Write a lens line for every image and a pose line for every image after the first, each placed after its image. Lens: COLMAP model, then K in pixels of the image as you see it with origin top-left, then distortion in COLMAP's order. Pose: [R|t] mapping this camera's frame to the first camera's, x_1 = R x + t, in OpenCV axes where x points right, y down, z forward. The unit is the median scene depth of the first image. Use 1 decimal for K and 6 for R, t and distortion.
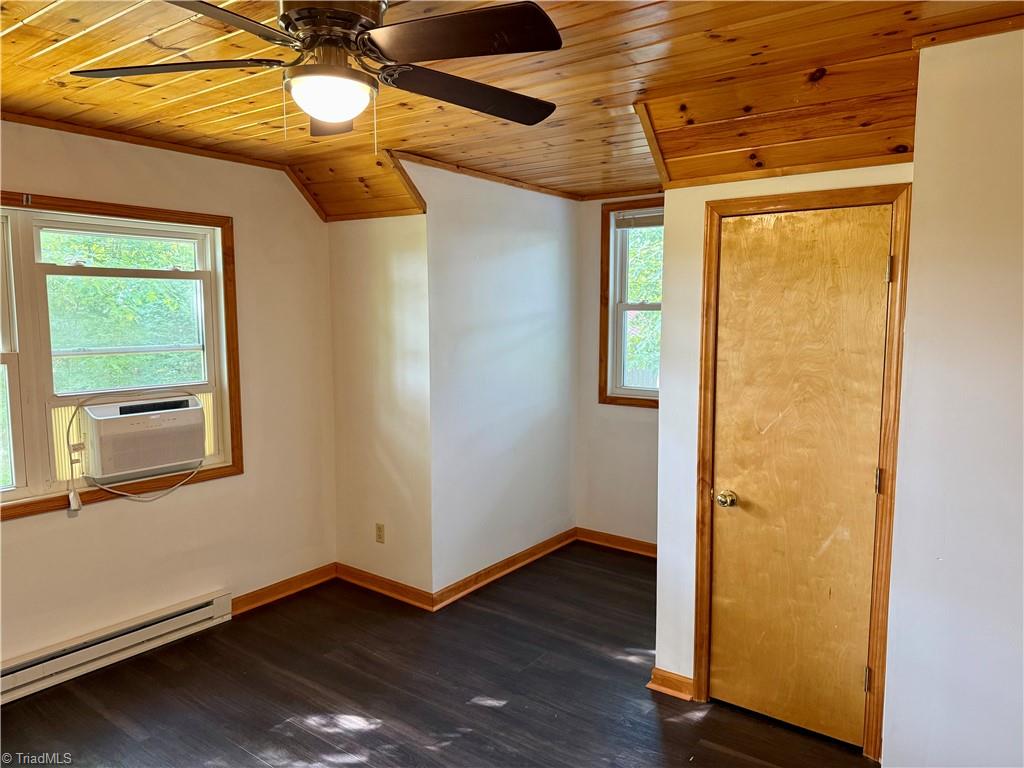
lens RADIAL K [[719.8, 0, 511.8], [0, 719.8, 388.0], [0, 0, 1]] dist [0.104125, -0.174406]
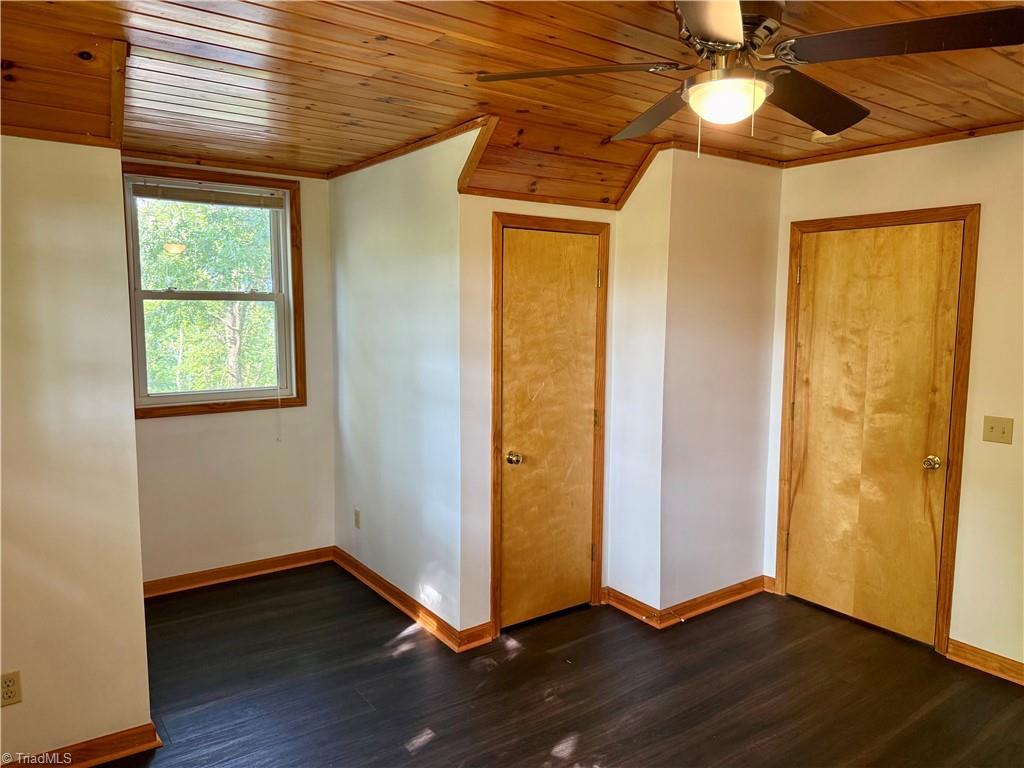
lens RADIAL K [[727.7, 0, 516.2], [0, 727.7, 388.2], [0, 0, 1]] dist [0.139365, -0.182459]
pose [[0.289583, -0.106667, 0.951191, -0.769805], [0.093375, 0.992179, 0.082836, -0.059740], [-0.952587, 0.064830, 0.297278, 0.552624]]
